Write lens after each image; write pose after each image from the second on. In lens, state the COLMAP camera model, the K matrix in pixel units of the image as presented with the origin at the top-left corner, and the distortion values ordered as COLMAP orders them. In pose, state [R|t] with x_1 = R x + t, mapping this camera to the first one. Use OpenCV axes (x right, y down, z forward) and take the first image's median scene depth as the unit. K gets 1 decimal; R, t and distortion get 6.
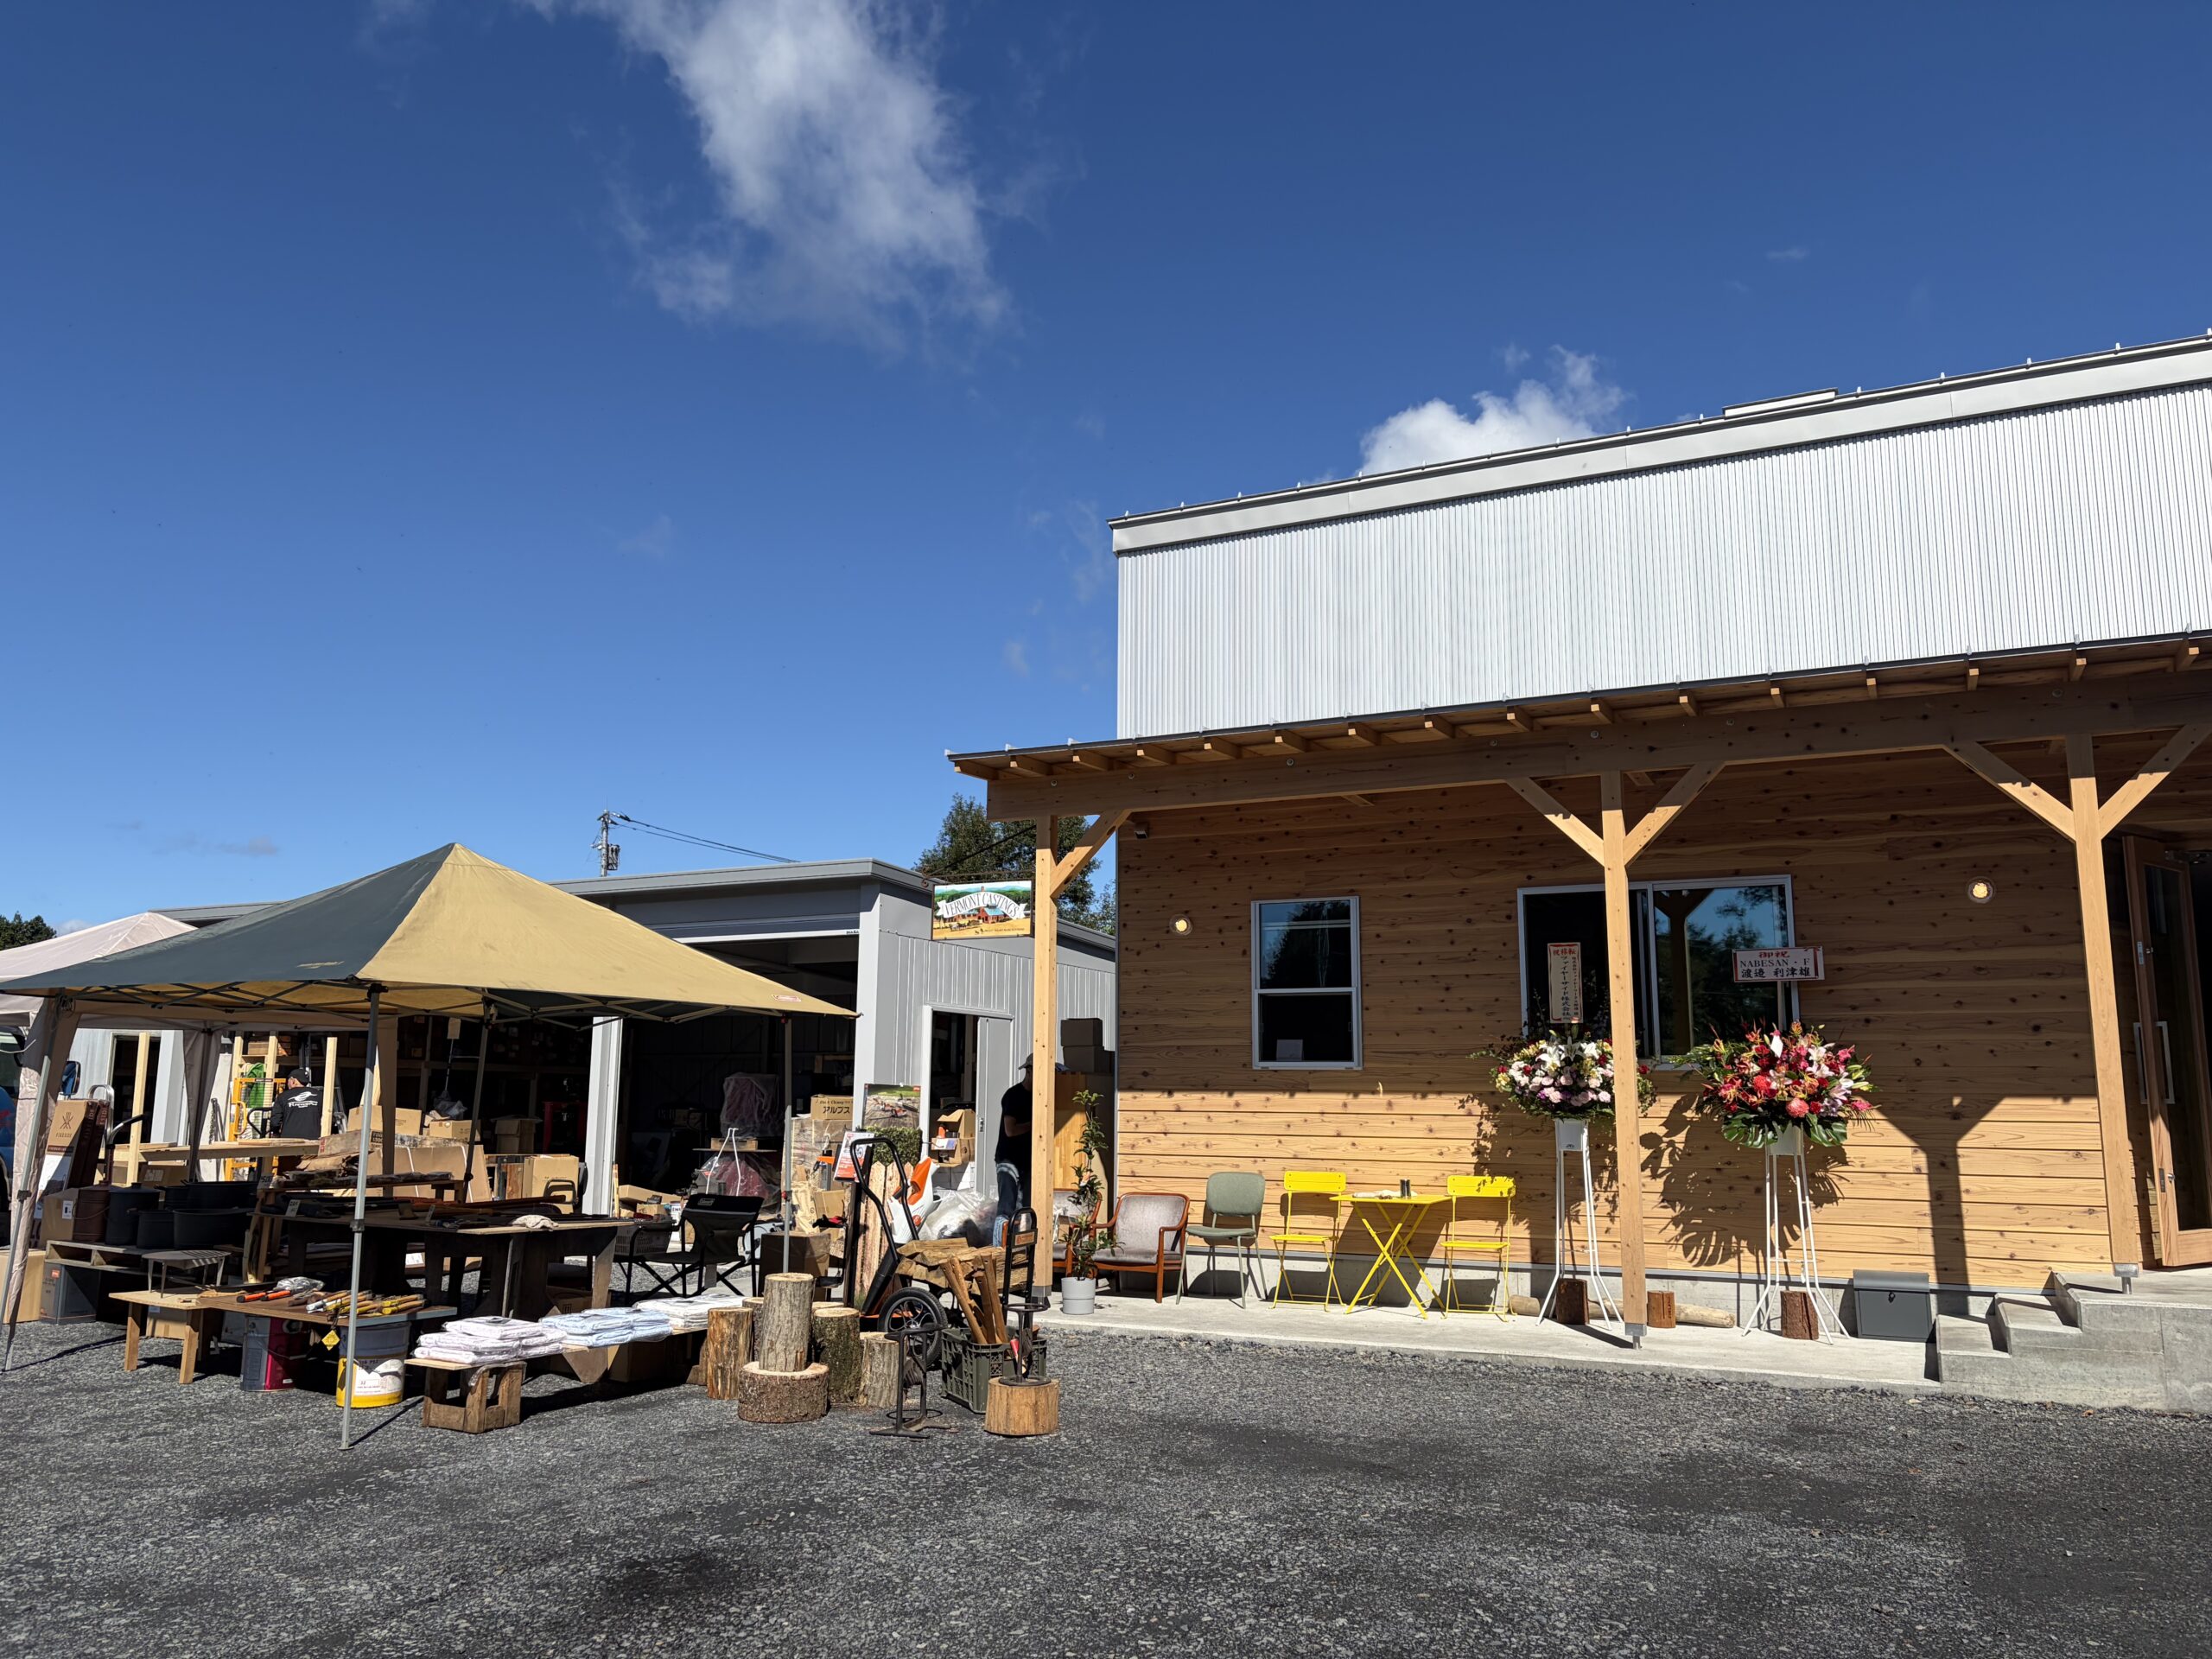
lens RADIAL K [[1690.5, 0, 1109.5], [0, 1690.5, 826.4], [0, 0, 1]] dist [0.056032, -0.062092]
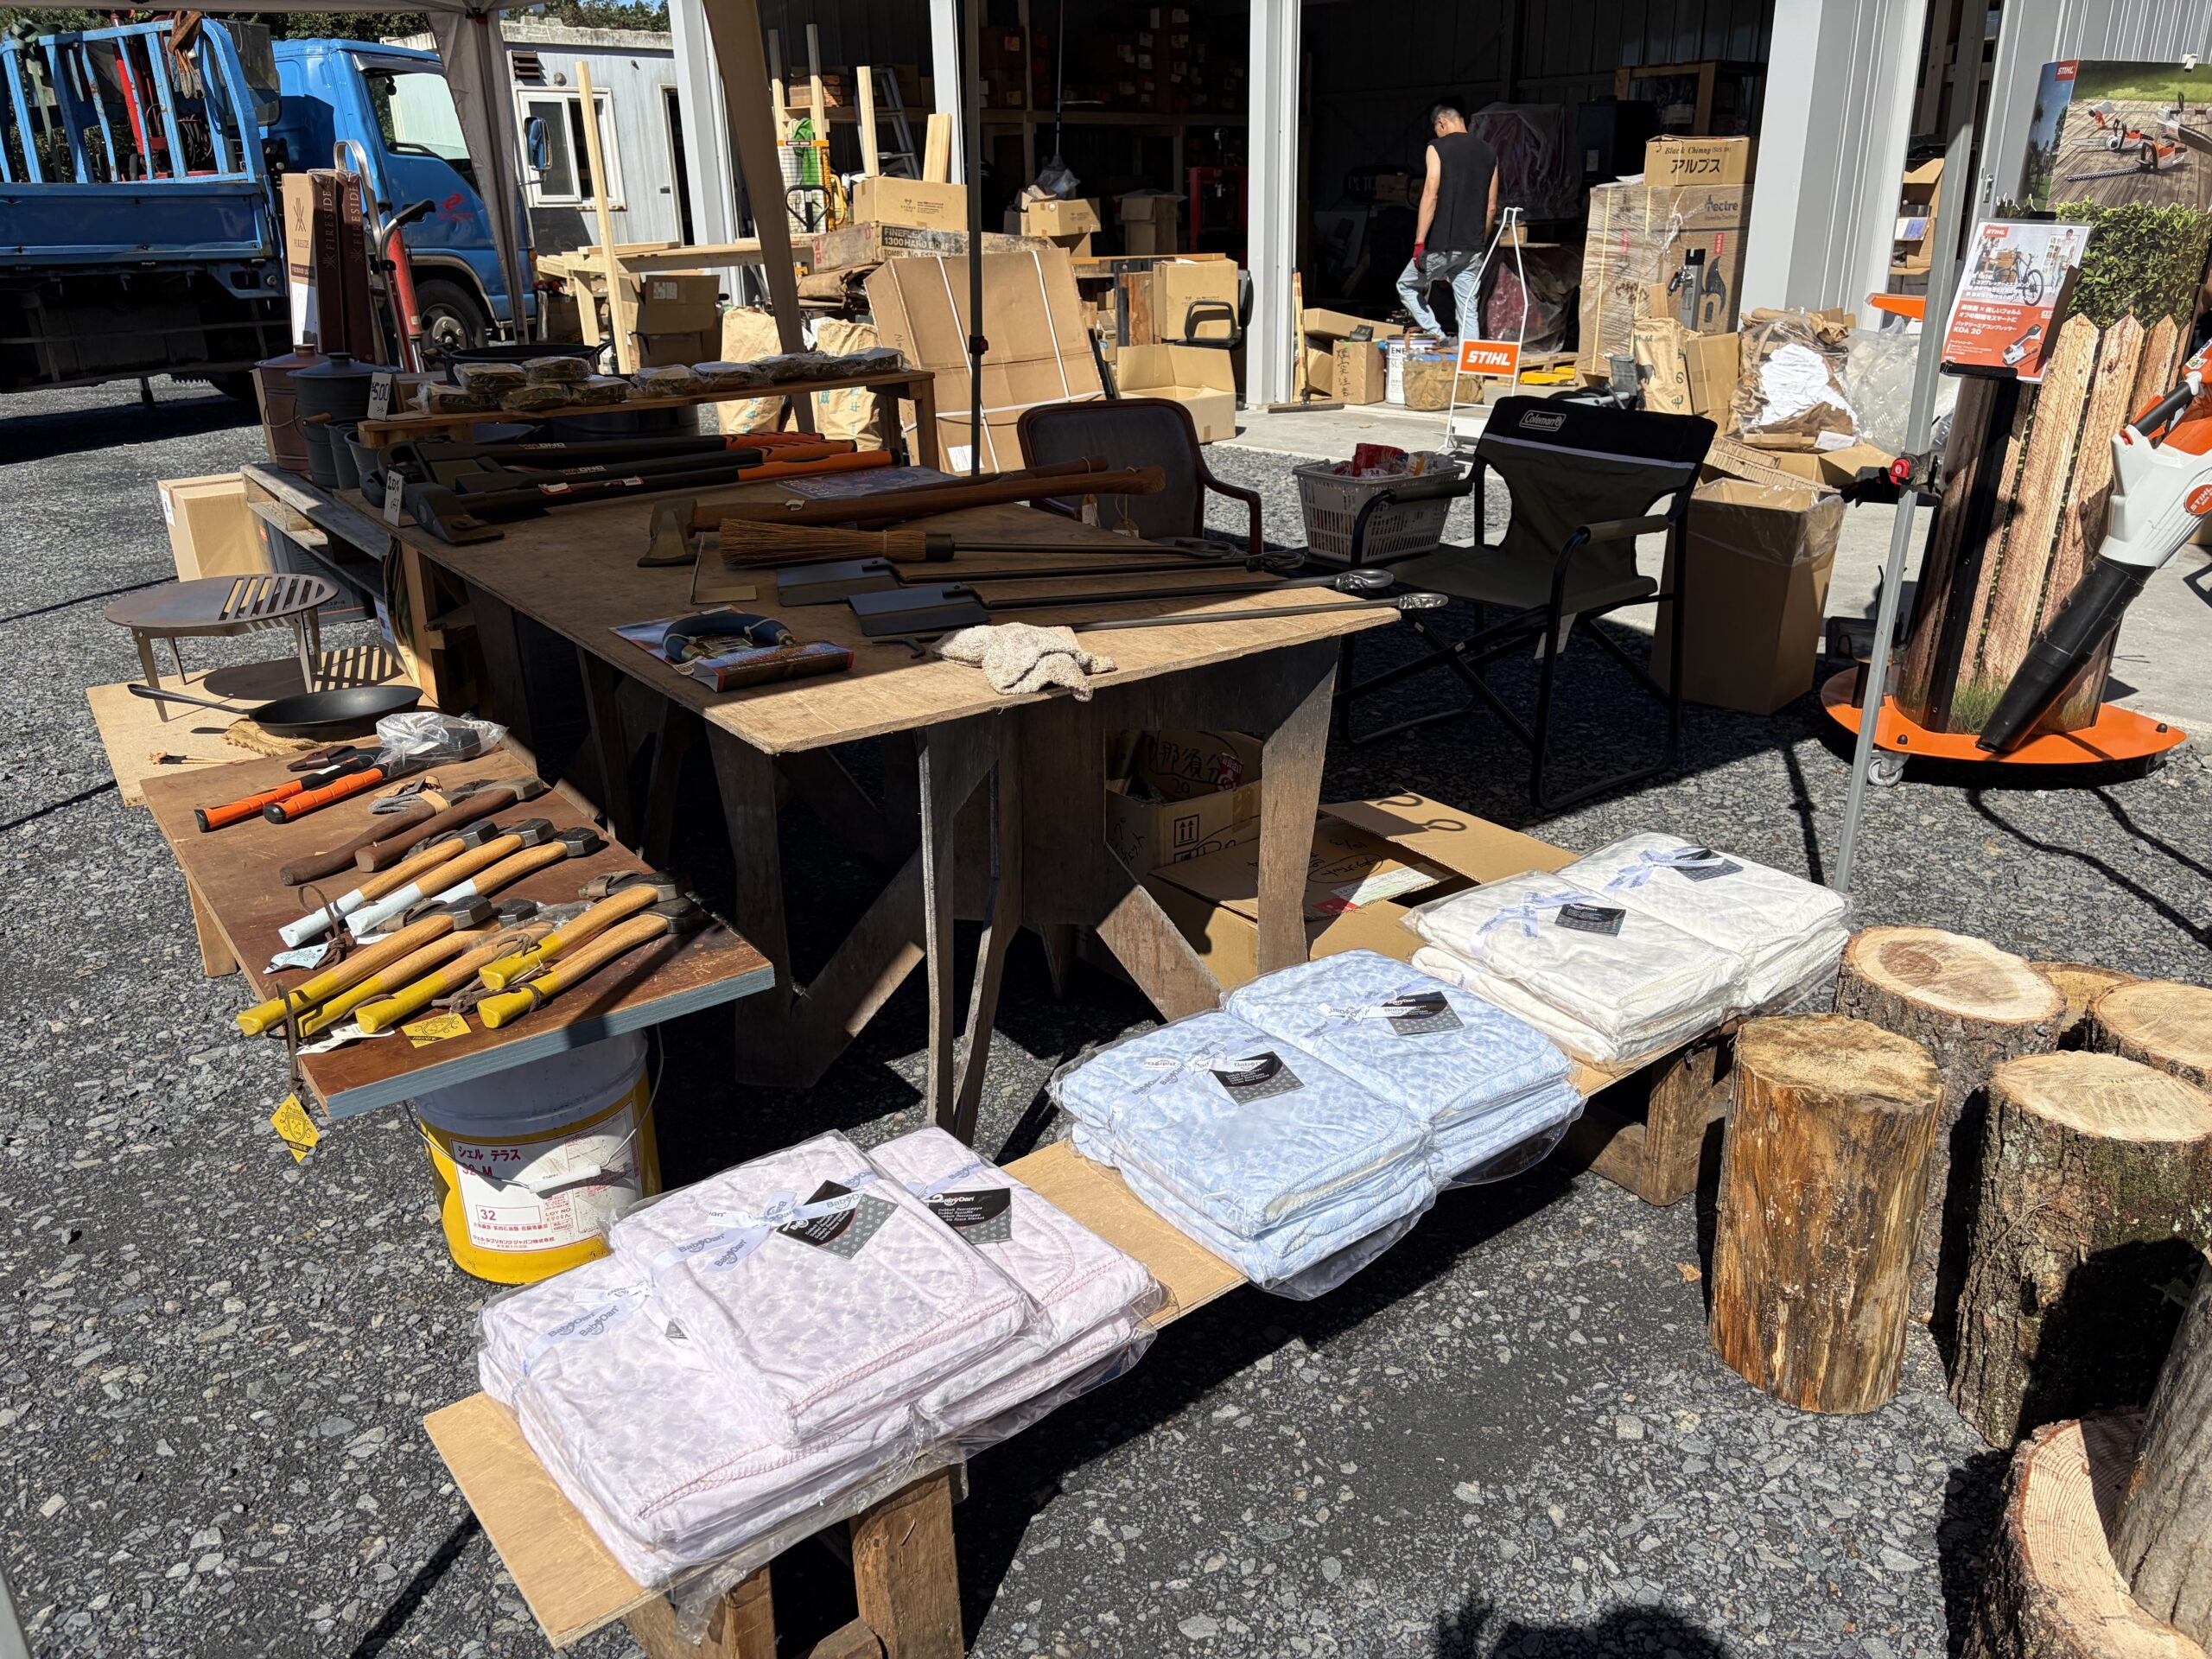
lens RADIAL K [[1690.5, 0, 1109.5], [0, 1690.5, 826.4], [0, 0, 1]] dist [0.056032, -0.062092]
pose [[0.929747, 0.106485, -0.352464, -0.120588], [0.086514, 0.867288, 0.490232, 0.068670], [0.357890, -0.486284, 0.797146, 0.406306]]
